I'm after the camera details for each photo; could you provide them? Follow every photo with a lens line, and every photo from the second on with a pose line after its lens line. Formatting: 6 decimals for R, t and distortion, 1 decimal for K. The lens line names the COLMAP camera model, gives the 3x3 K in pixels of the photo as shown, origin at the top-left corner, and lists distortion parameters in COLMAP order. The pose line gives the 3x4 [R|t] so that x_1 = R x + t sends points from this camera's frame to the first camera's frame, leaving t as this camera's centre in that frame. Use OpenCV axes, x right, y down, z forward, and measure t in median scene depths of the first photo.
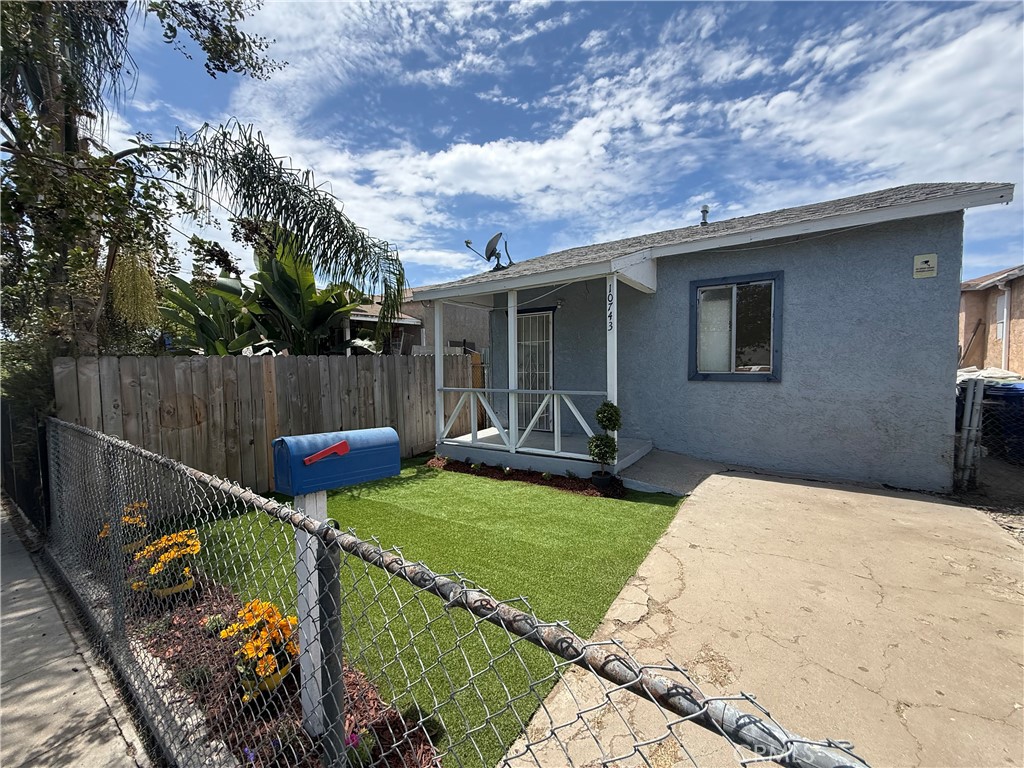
lens RADIAL K [[412.8, 0, 512.0], [0, 412.8, 384.0], [0, 0, 1]] dist [-0.000110, 0.000277]
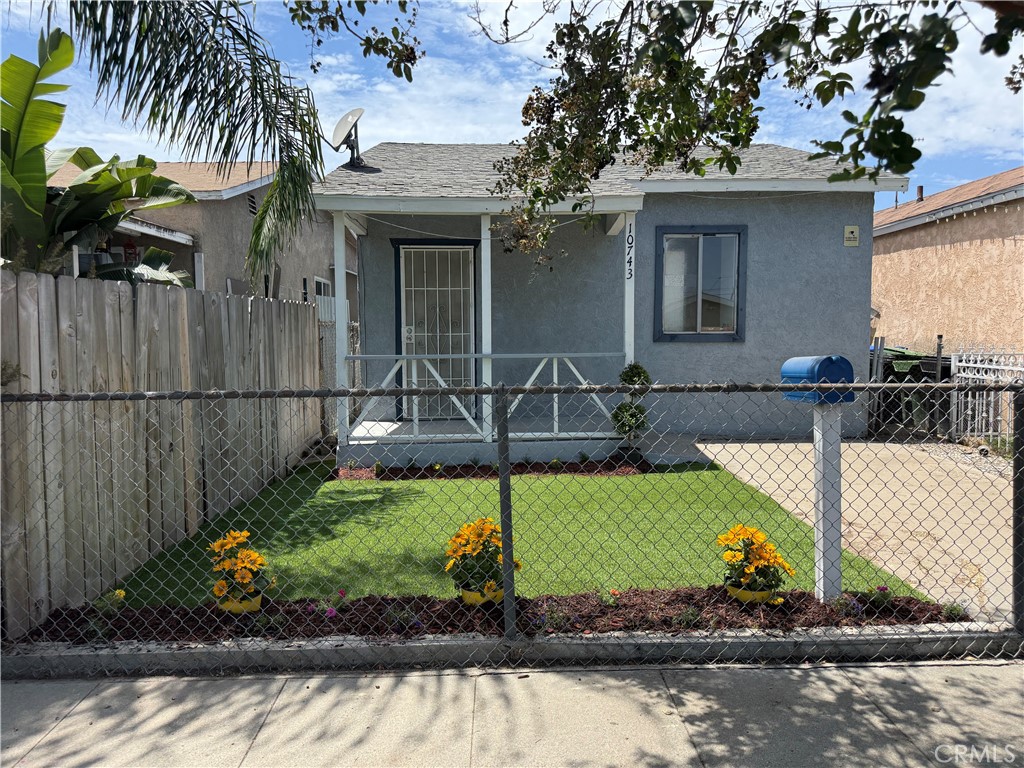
lens RADIAL K [[728.3, 0, 521.7], [0, 728.3, 382.3], [0, 0, 1]] dist [0.096917, -0.153106]
pose [[0.795987, -0.030192, 0.604560, -0.797938], [0.023613, 0.999544, 0.018828, 0.044784], [-0.604853, -0.000711, 0.796337, -0.046529]]
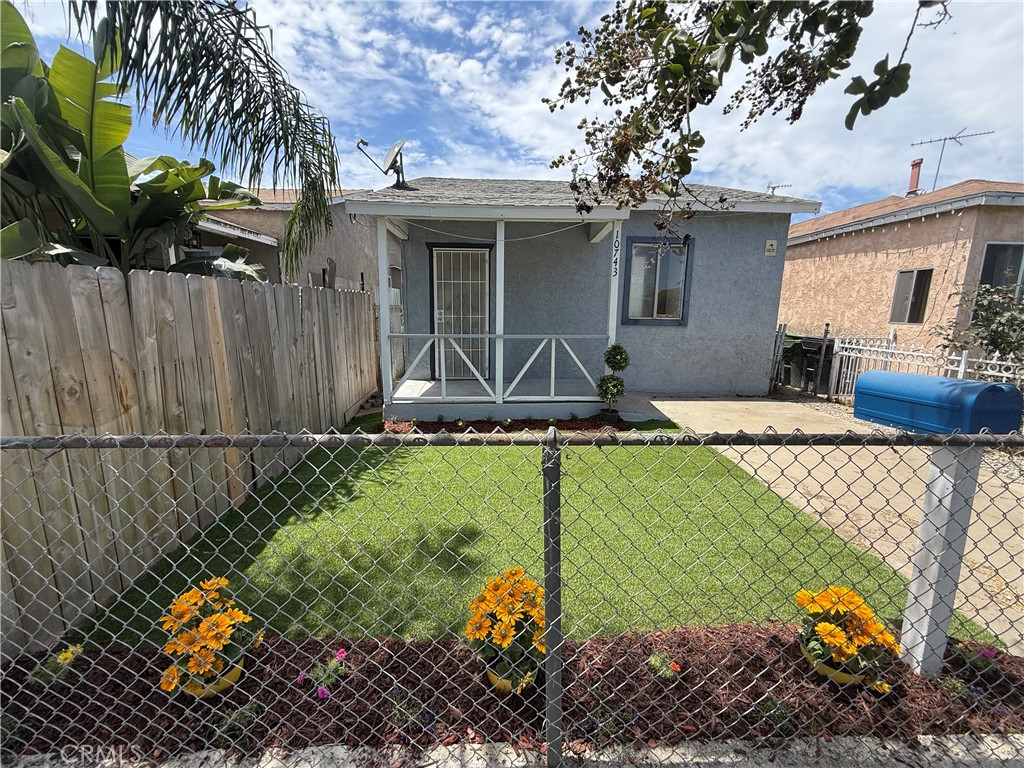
lens RADIAL K [[412.8, 0, 512.0], [0, 412.8, 384.0], [0, 0, 1]] dist [-0.000110, 0.000277]
pose [[0.794091, -0.084351, 0.601917, -0.593231], [0.006959, 0.991520, 0.129768, 0.003778], [-0.607759, -0.098859, 0.787944, 0.289572]]
